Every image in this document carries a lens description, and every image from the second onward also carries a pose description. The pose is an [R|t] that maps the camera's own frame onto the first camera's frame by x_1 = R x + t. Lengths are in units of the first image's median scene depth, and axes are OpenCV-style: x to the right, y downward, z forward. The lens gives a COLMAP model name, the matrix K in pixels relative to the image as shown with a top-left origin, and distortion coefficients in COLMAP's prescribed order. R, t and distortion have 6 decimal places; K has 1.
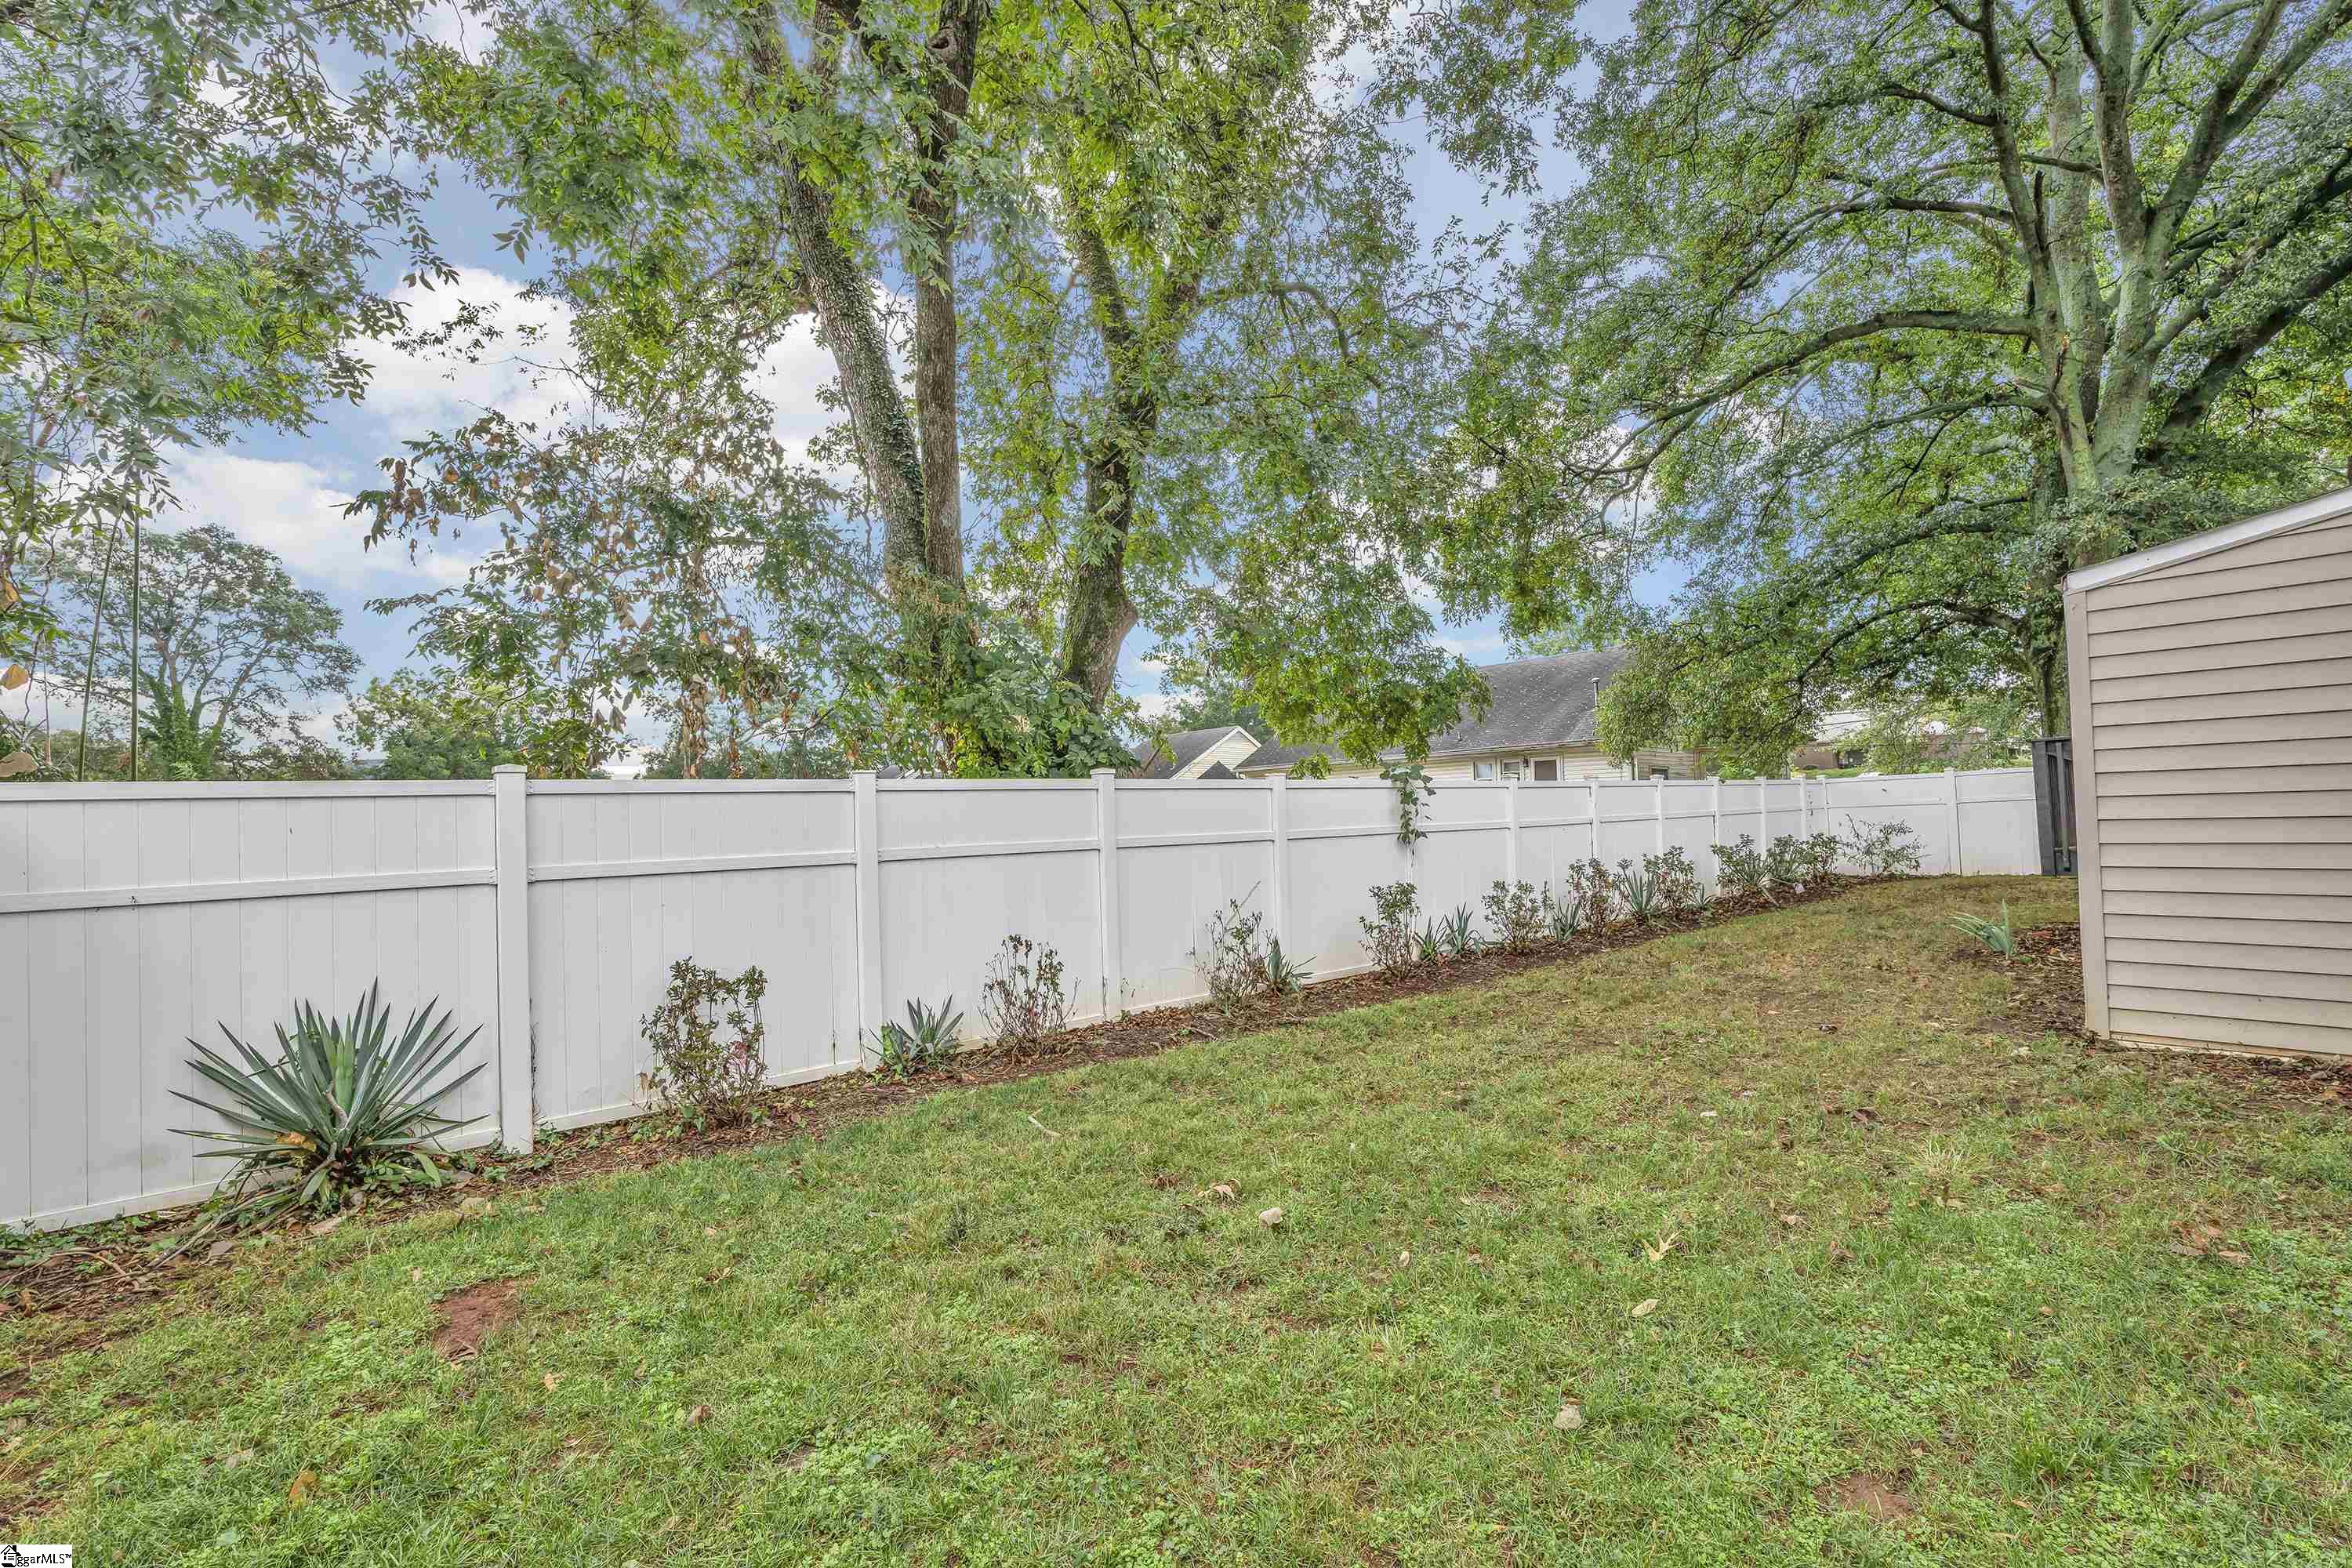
lens RADIAL K [[1019.8, 0, 1182.3], [0, 1019.8, 773.4], [0, 0, 1]] dist [0.001879, 0.000159]
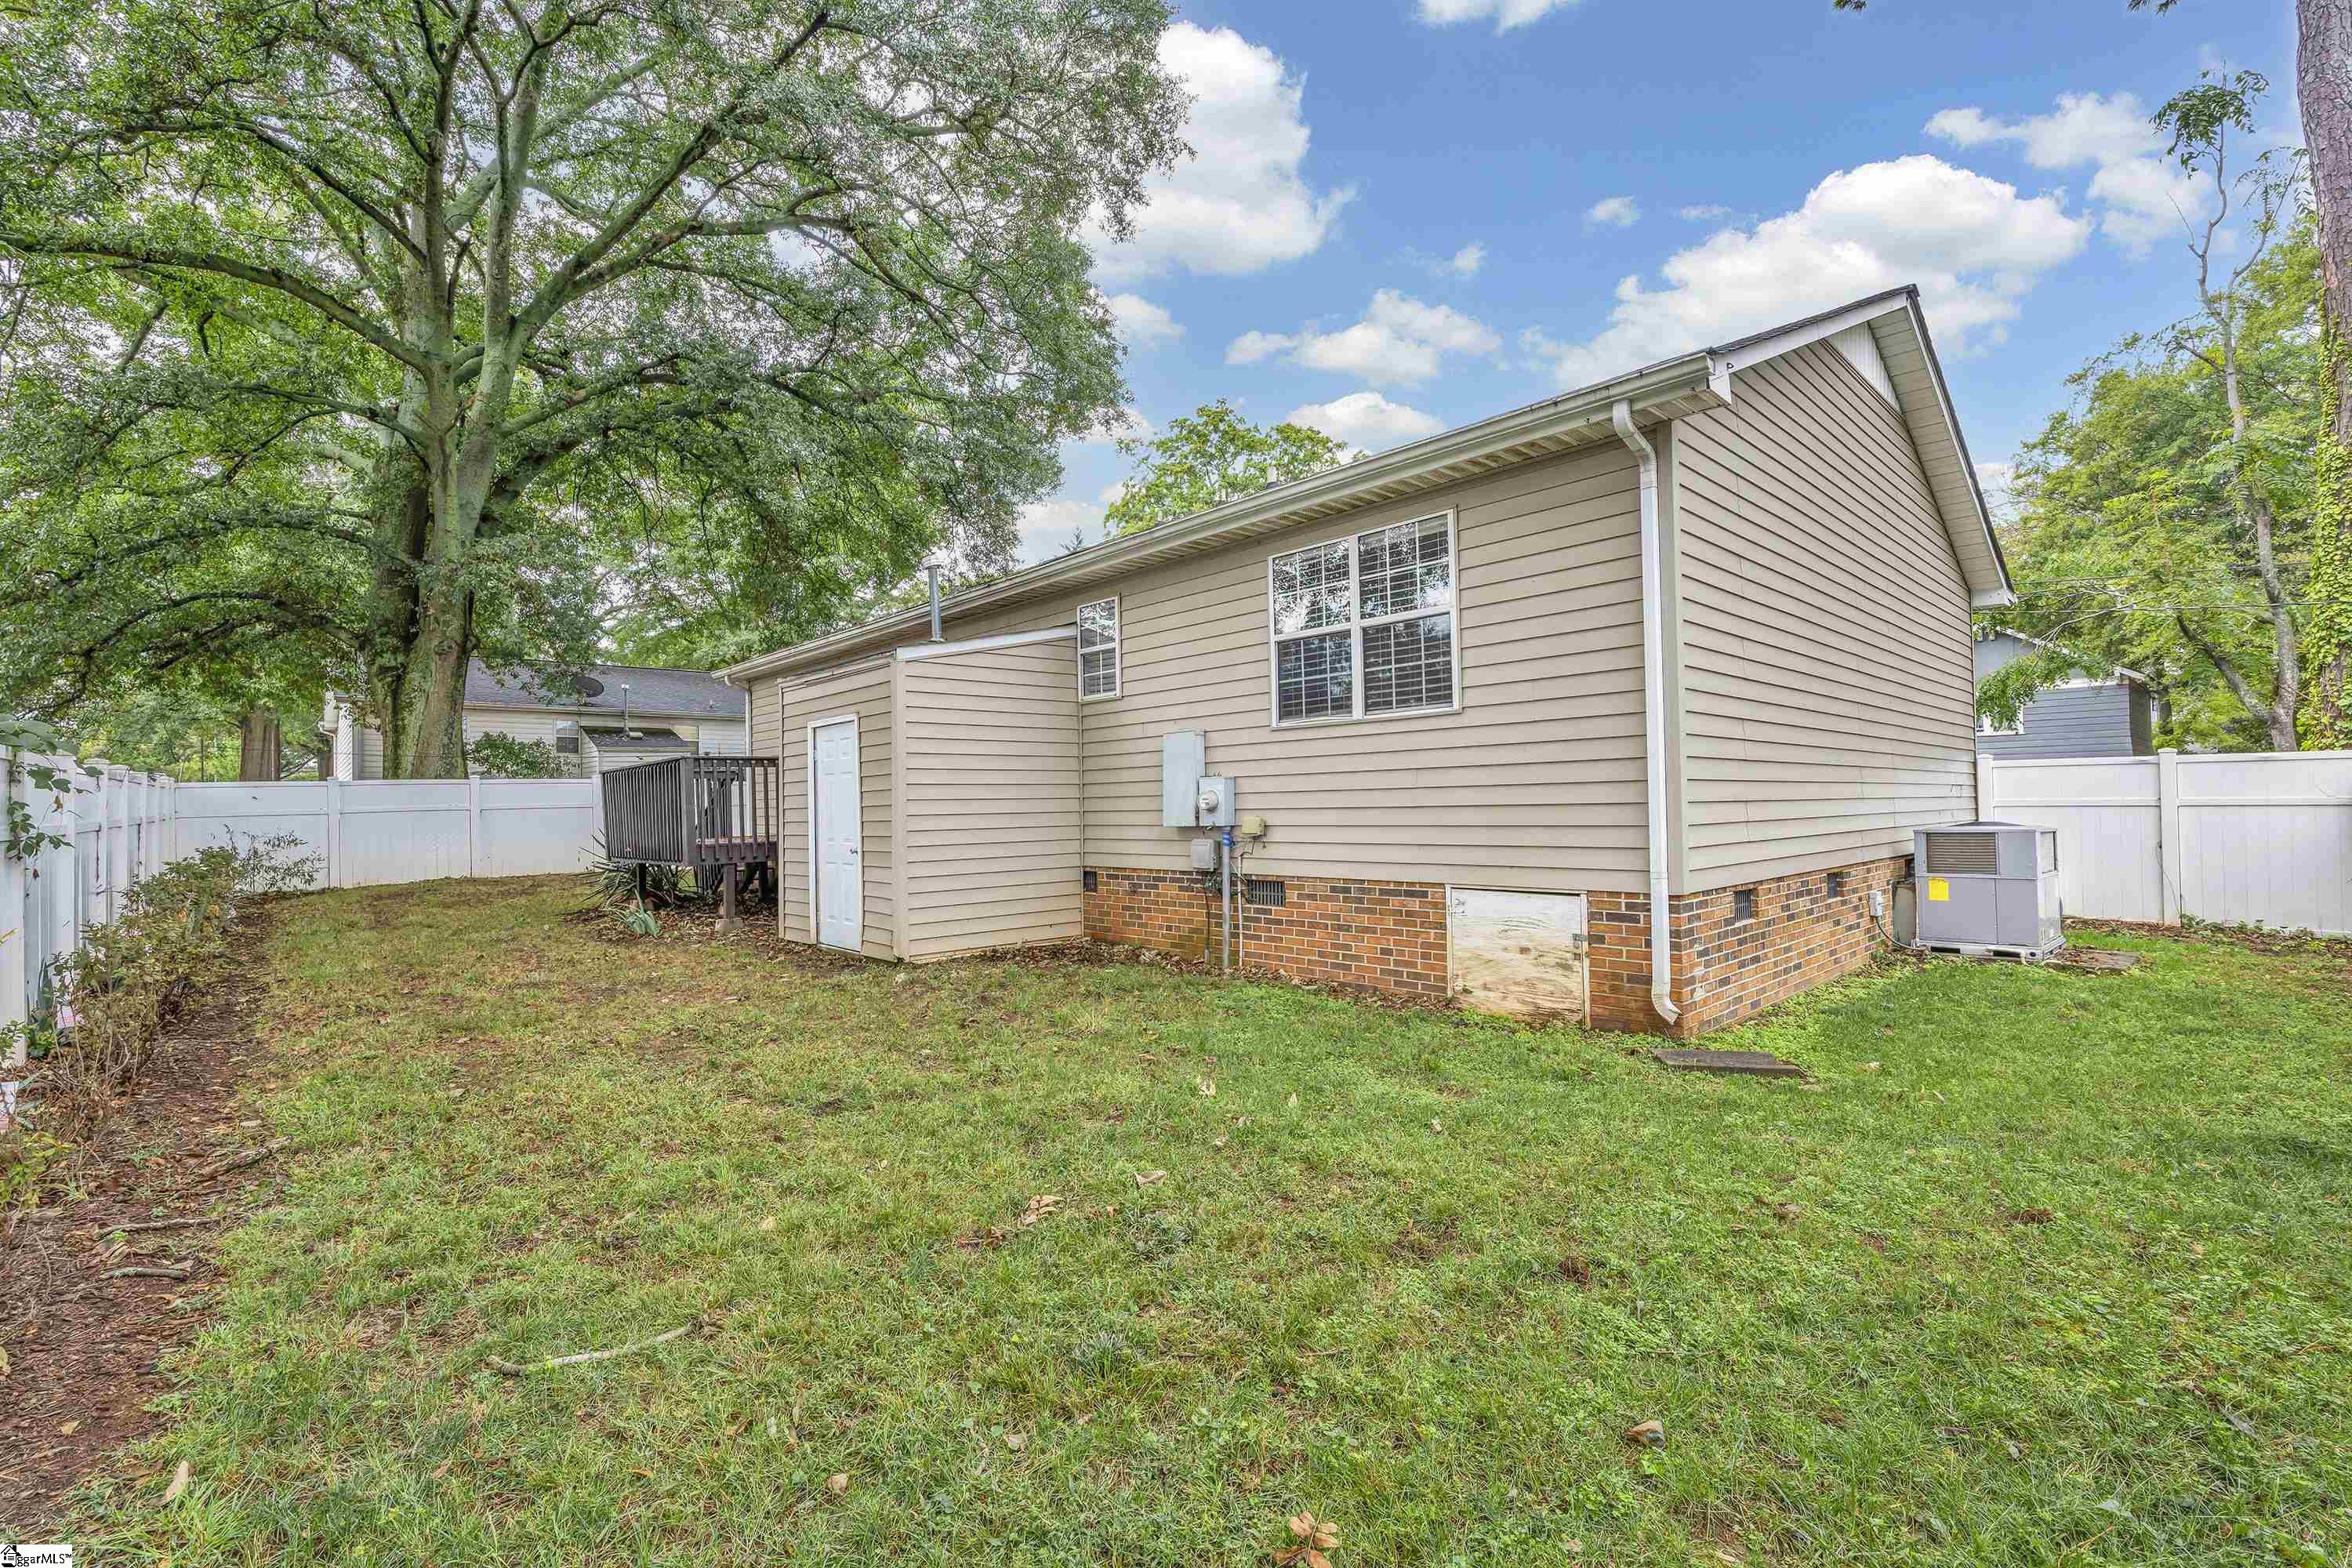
lens RADIAL K [[1019.8, 0, 1182.3], [0, 1019.8, 773.4], [0, 0, 1]] dist [0.001879, 0.000159]
pose [[0.004823, 0.049899, 0.998743, -0.197532], [-0.030117, 0.998308, -0.049732, 0.014232], [-0.999535, -0.029840, 0.006317, 0.186939]]
